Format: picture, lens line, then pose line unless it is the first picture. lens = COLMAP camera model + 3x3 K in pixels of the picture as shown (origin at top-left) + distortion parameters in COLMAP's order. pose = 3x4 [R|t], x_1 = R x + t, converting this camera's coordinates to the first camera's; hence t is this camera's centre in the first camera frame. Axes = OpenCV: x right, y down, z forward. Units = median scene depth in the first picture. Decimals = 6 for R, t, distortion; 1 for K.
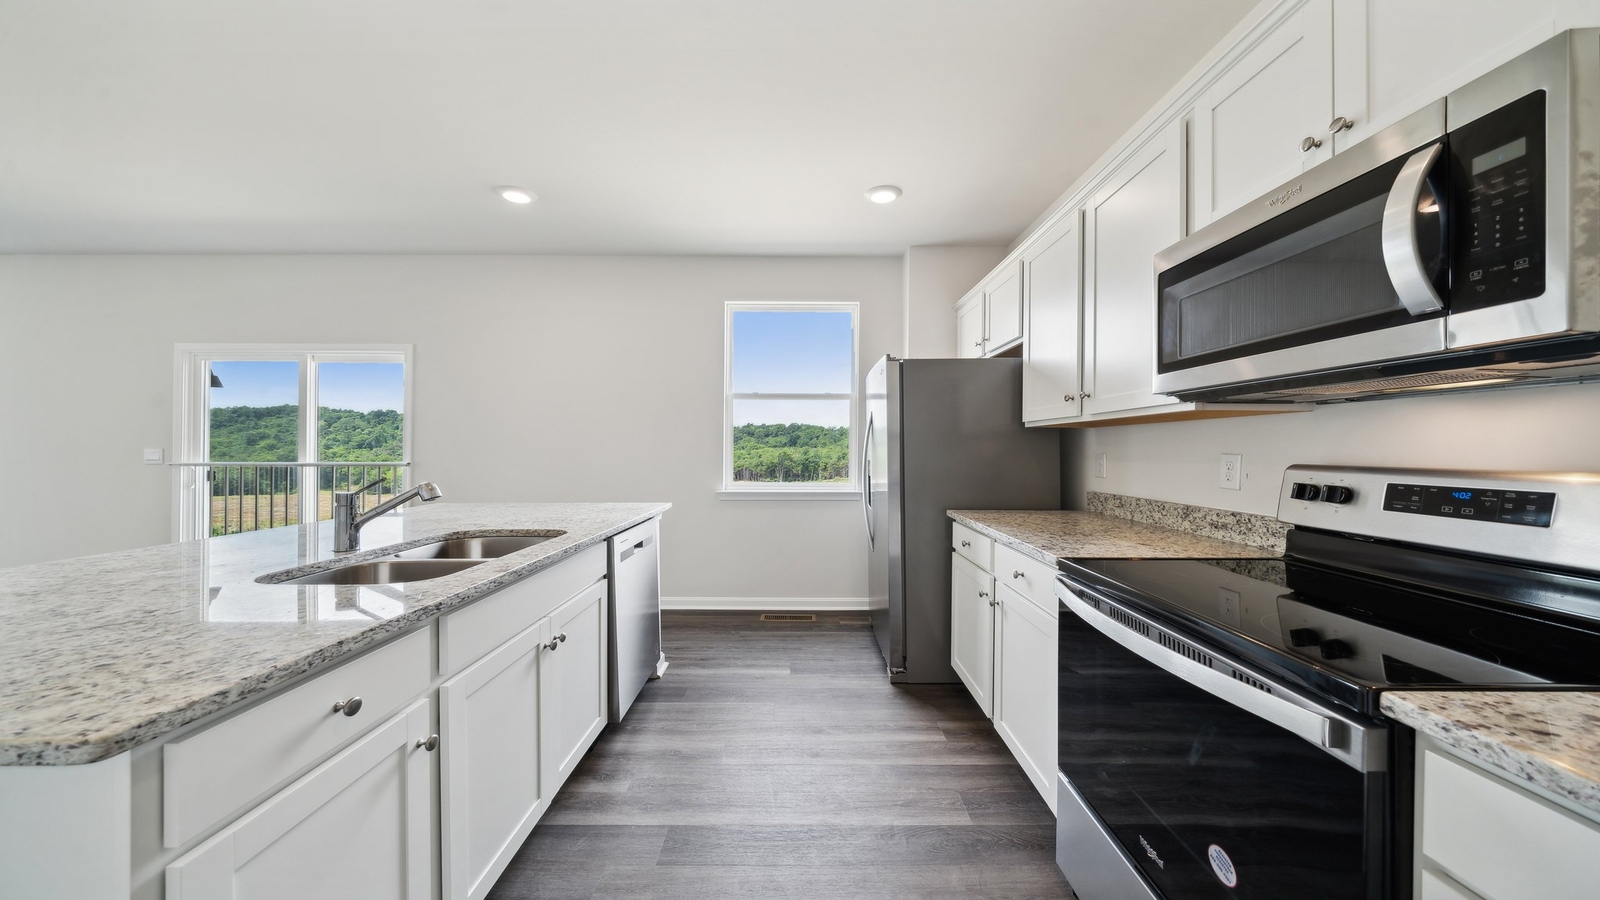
lens RADIAL K [[556.7, 0, 797.6], [0, 556.7, 447.3], [0, 0, 1]] dist [-0.002125, -0.000297]
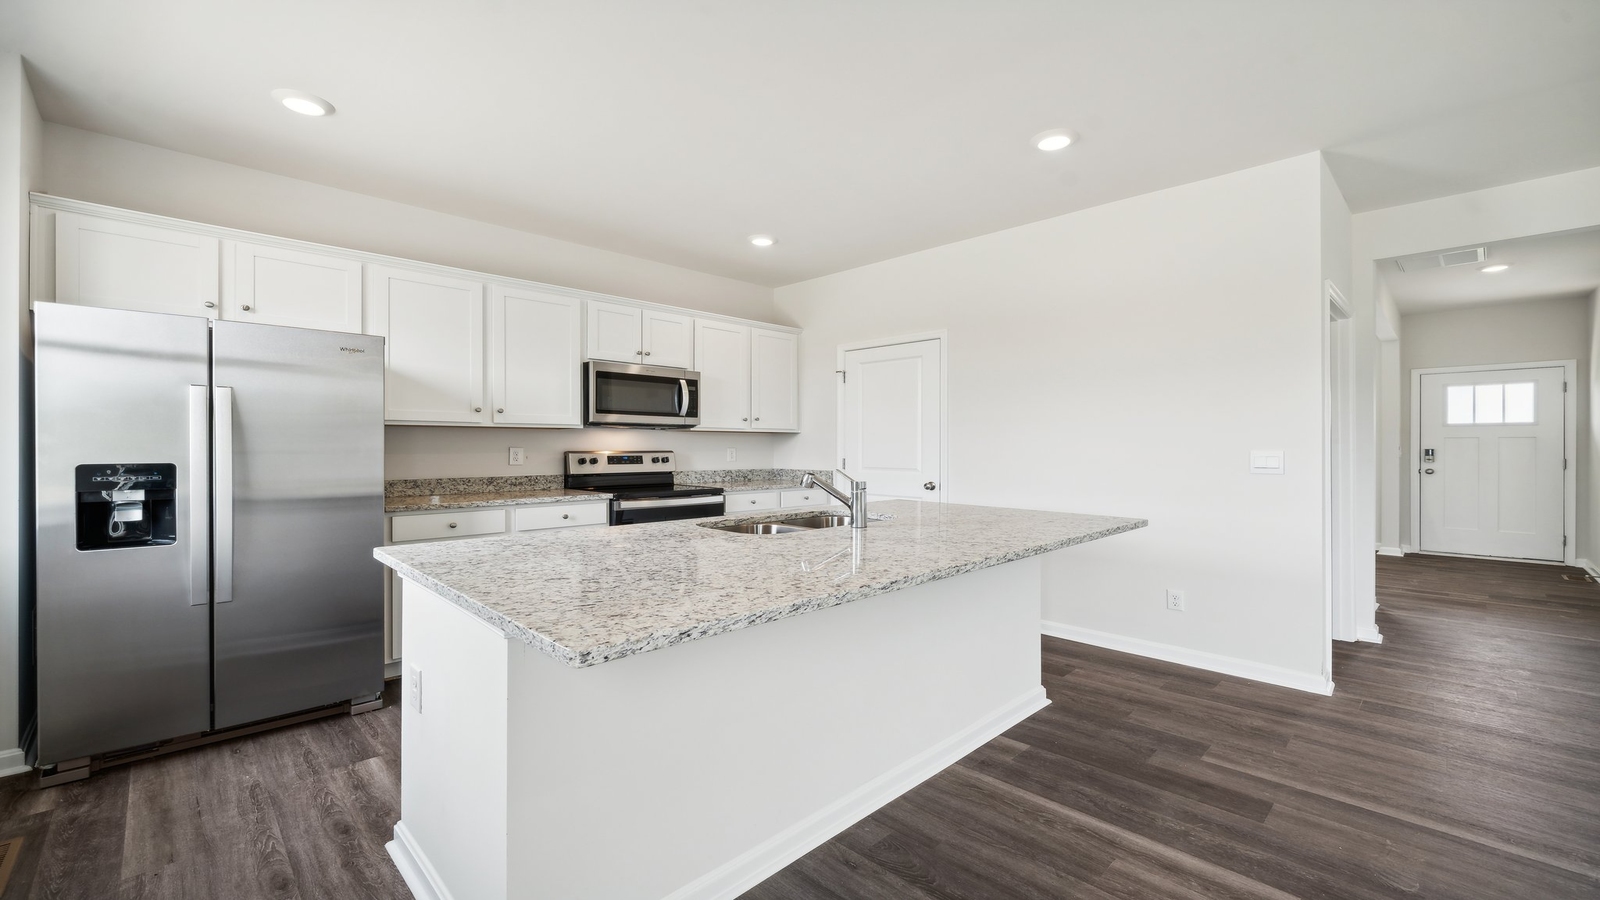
lens RADIAL K [[639.0, 0, 794.5], [0, 639.0, 454.7], [0, 0, 1]] dist [0.002820, 0.000854]
pose [[-0.696202, -0.010350, 0.717771, -1.629994], [-0.003591, 0.999934, 0.010936, 0.009669], [-0.717837, 0.005036, -0.696193, 1.977761]]
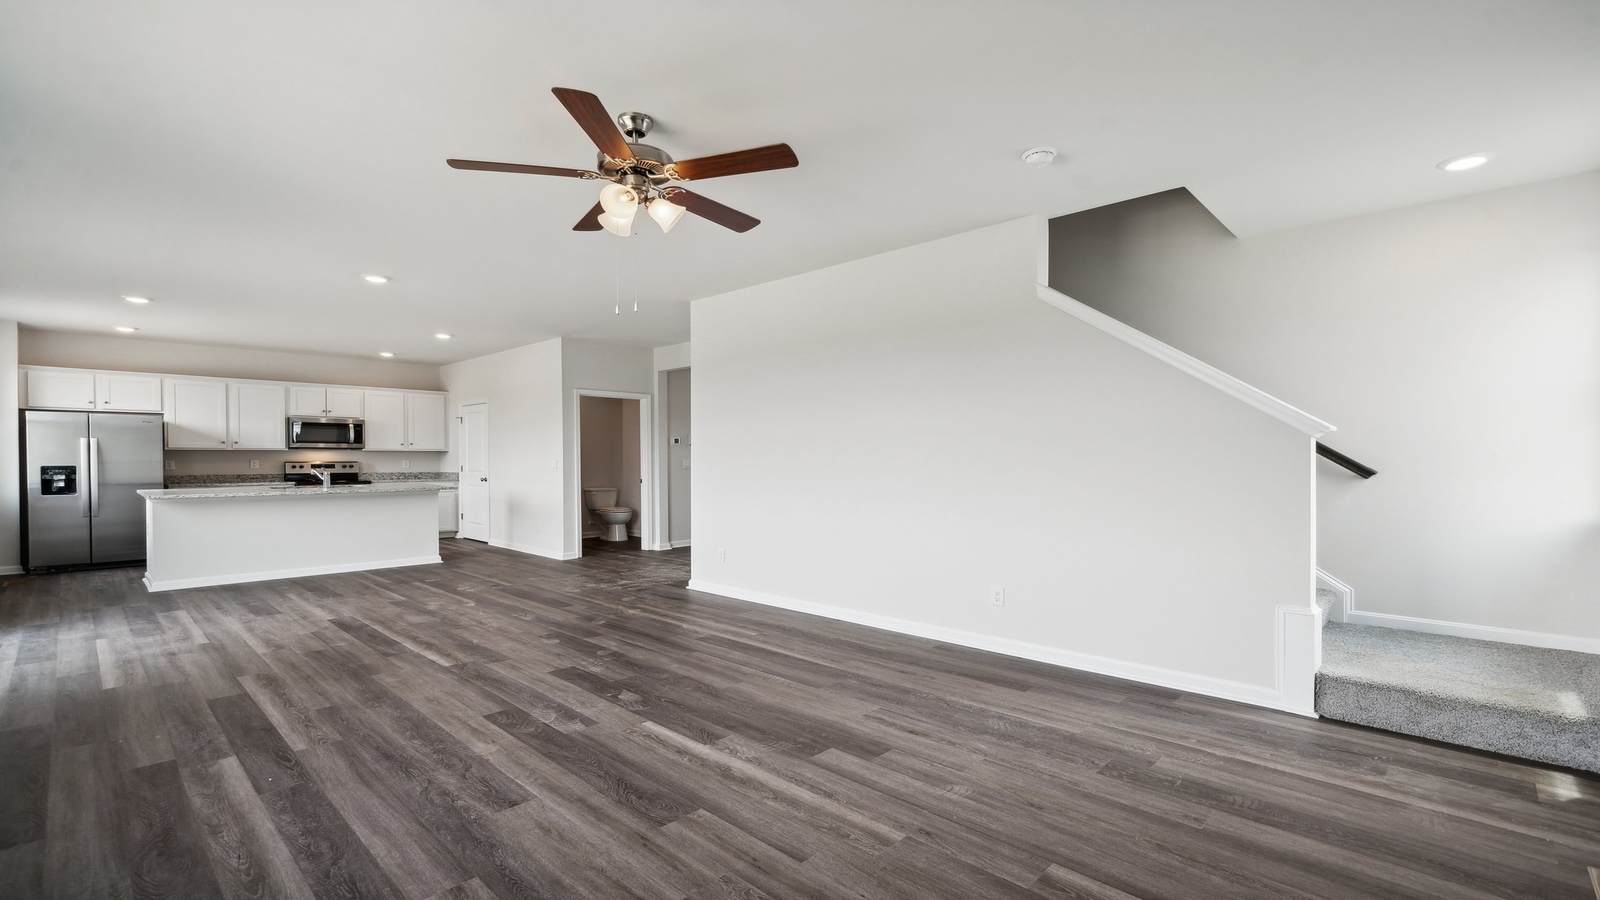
lens RADIAL K [[692.0, 0, 780.6], [0, 692.0, 469.8], [0, 0, 1]] dist [0.017329, -0.000188]
pose [[-0.712460, -0.013946, 0.701574, -5.647438], [-0.003638, 0.999862, 0.016181, -0.011787], [-0.701704, 0.008976, -0.712413, 2.016939]]
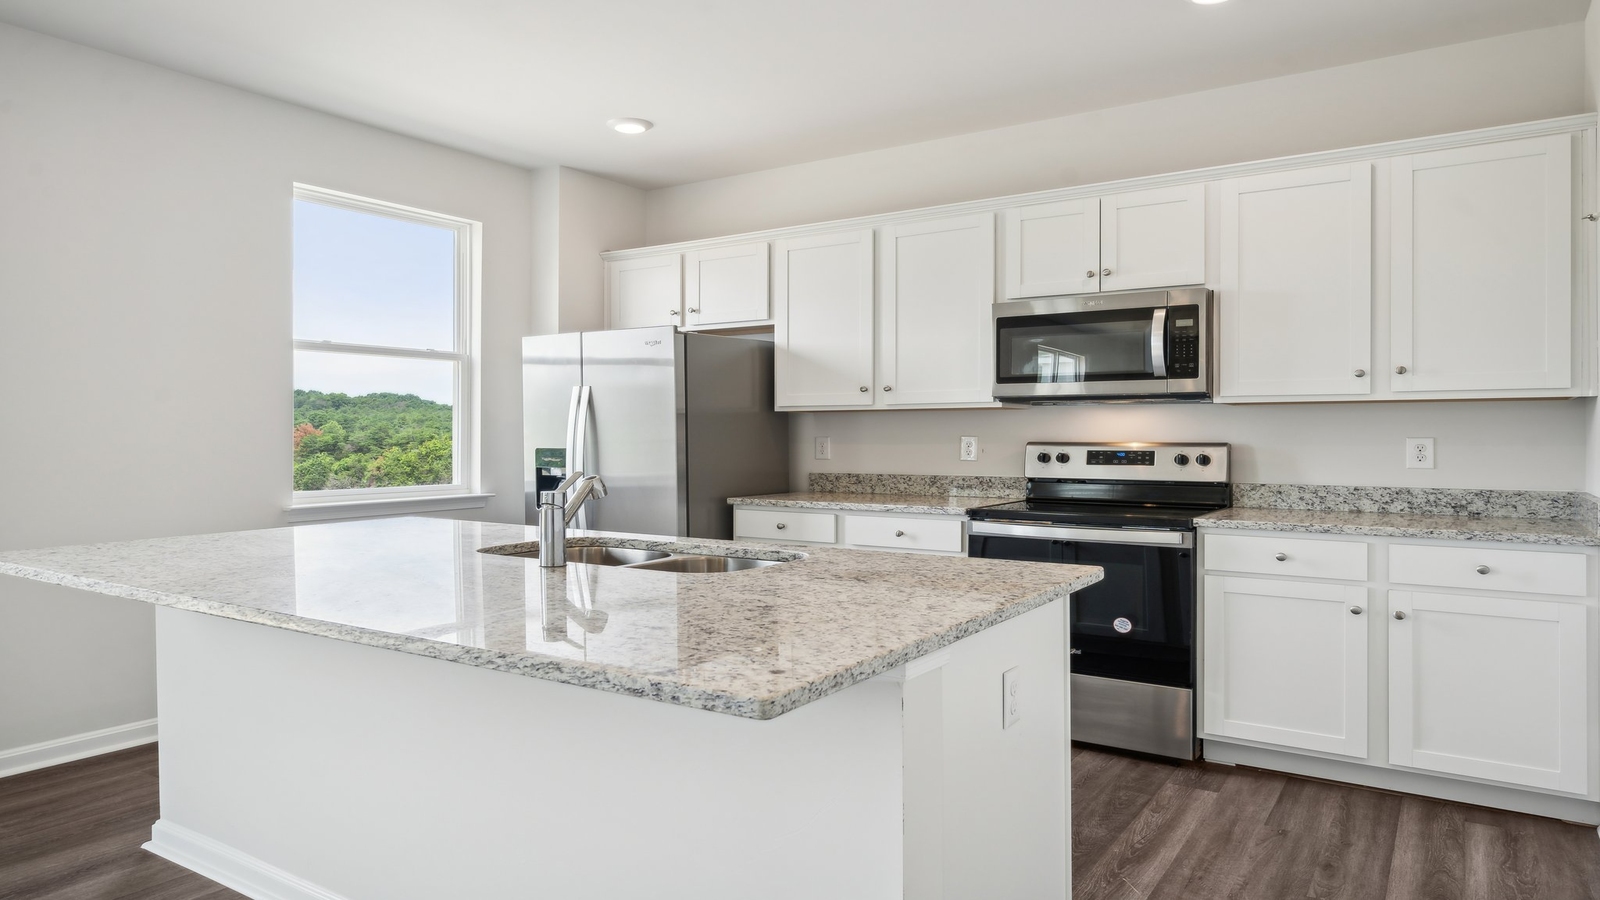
lens RADIAL K [[1002.6, 0, 792.7], [0, 1002.6, 438.6], [0, 0, 1]] dist [0.000729, 0.000593]
pose [[0.558442, -0.006400, 0.829519, -1.684401], [-0.000395, 0.999968, 0.007980, -0.001975], [-0.829544, -0.004784, 0.558421, -0.059010]]
